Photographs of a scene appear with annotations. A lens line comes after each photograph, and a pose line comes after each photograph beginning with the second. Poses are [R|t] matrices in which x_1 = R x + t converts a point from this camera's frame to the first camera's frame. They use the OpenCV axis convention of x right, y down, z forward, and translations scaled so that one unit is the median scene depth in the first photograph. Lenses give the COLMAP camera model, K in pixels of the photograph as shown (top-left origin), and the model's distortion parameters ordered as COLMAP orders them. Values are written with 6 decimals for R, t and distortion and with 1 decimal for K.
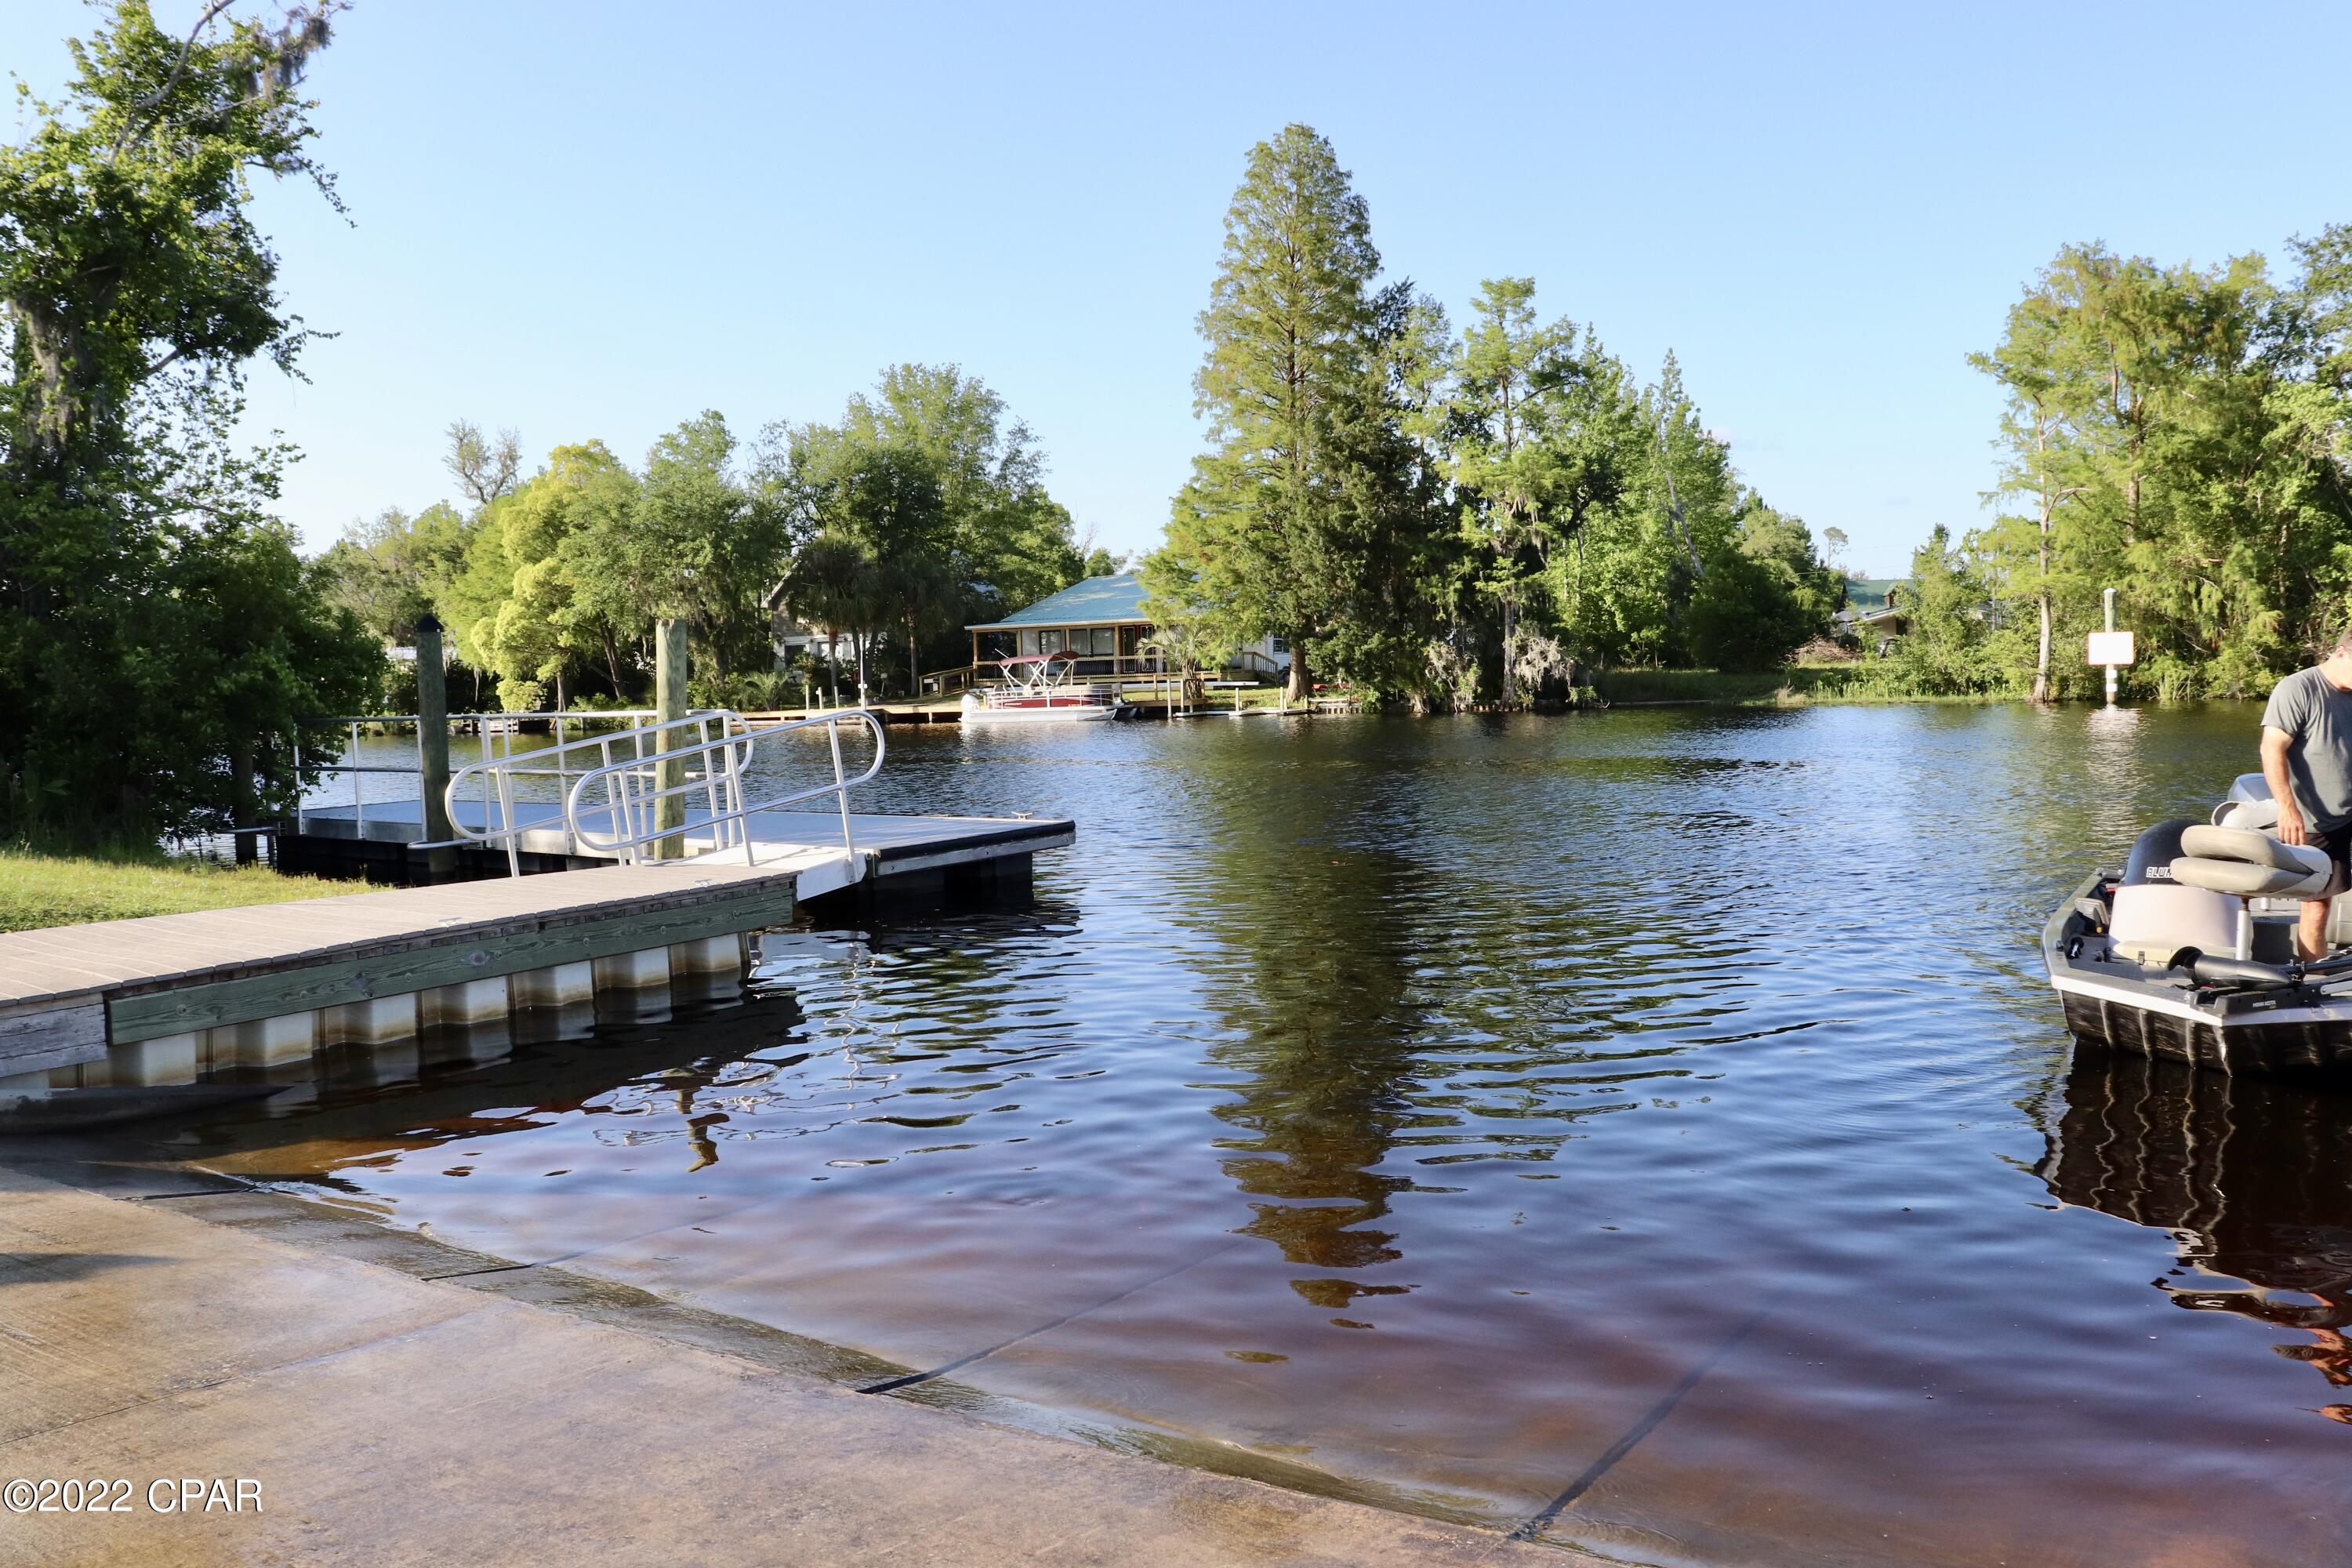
lens RADIAL K [[1933.8, 0, 1177.4], [0, 1933.8, 828.0], [0, 0, 1]] dist [-0.167133, 0.134195]
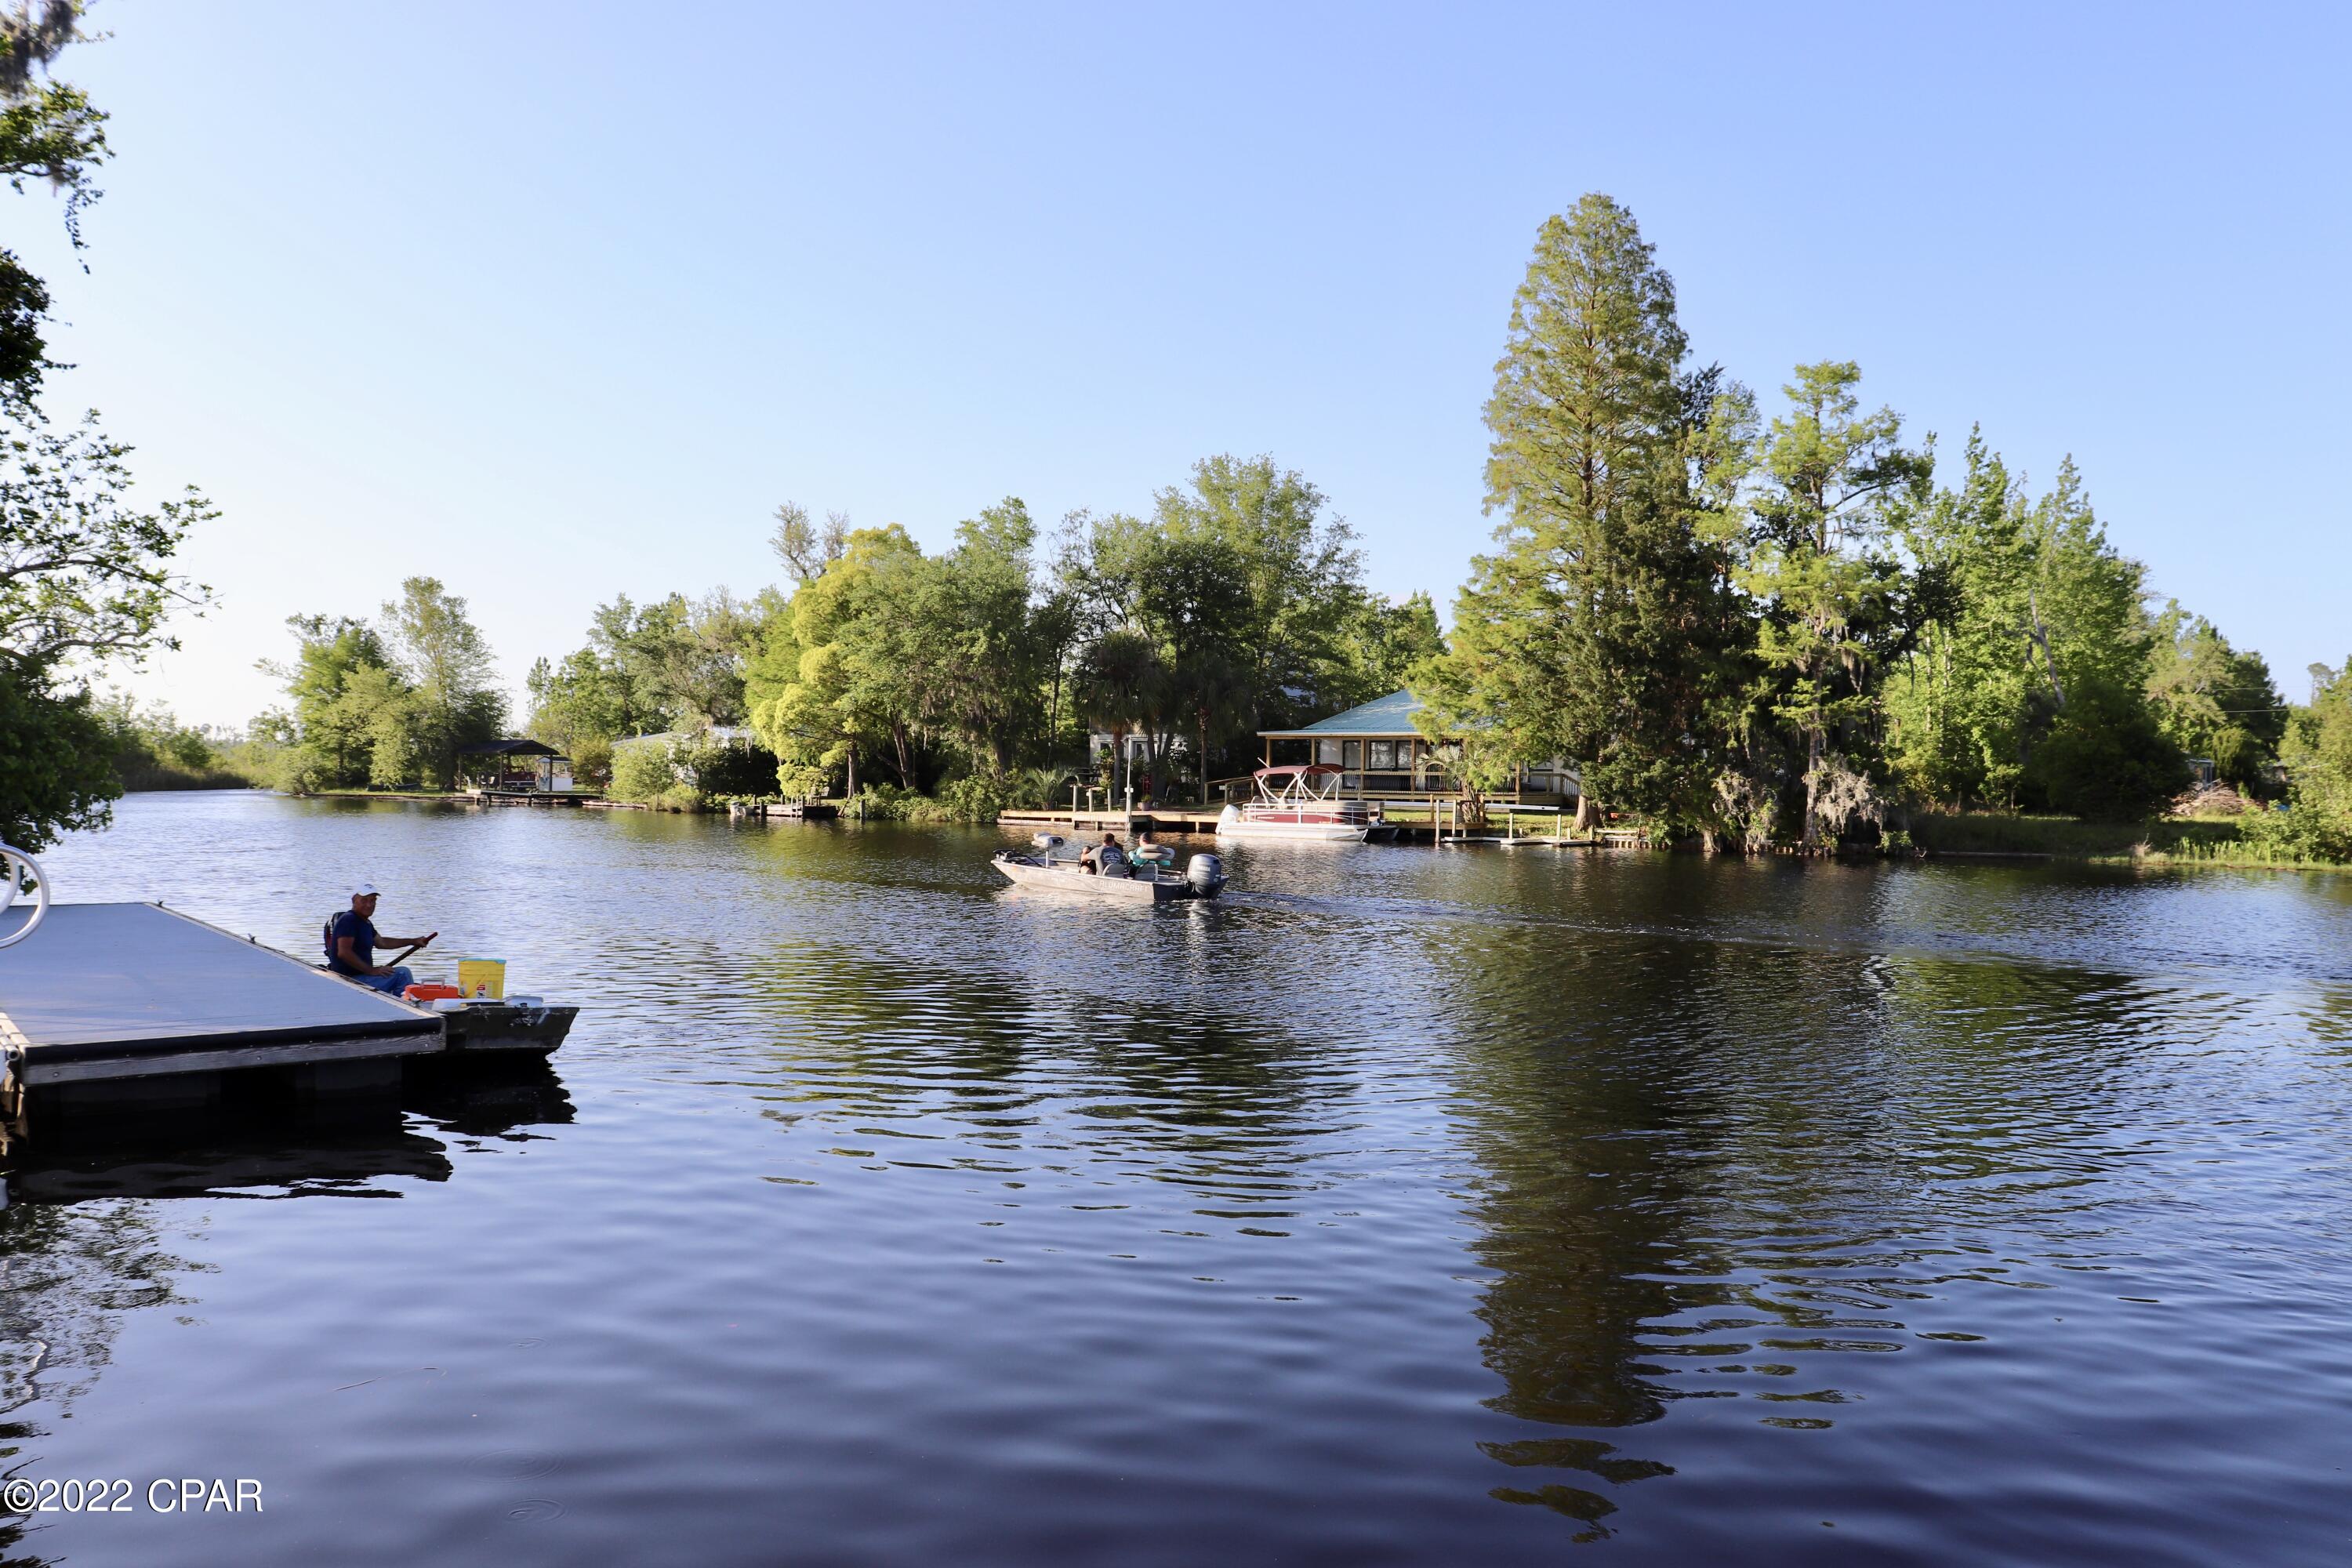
lens RADIAL K [[1933.8, 0, 1177.4], [0, 1933.8, 828.0], [0, 0, 1]] dist [-0.167133, 0.134195]
pose [[0.972979, 0.052640, -0.224813, 0.083065], [-0.064801, 0.996788, -0.047057, -0.013268], [0.221614, 0.060354, 0.973265, 0.091671]]
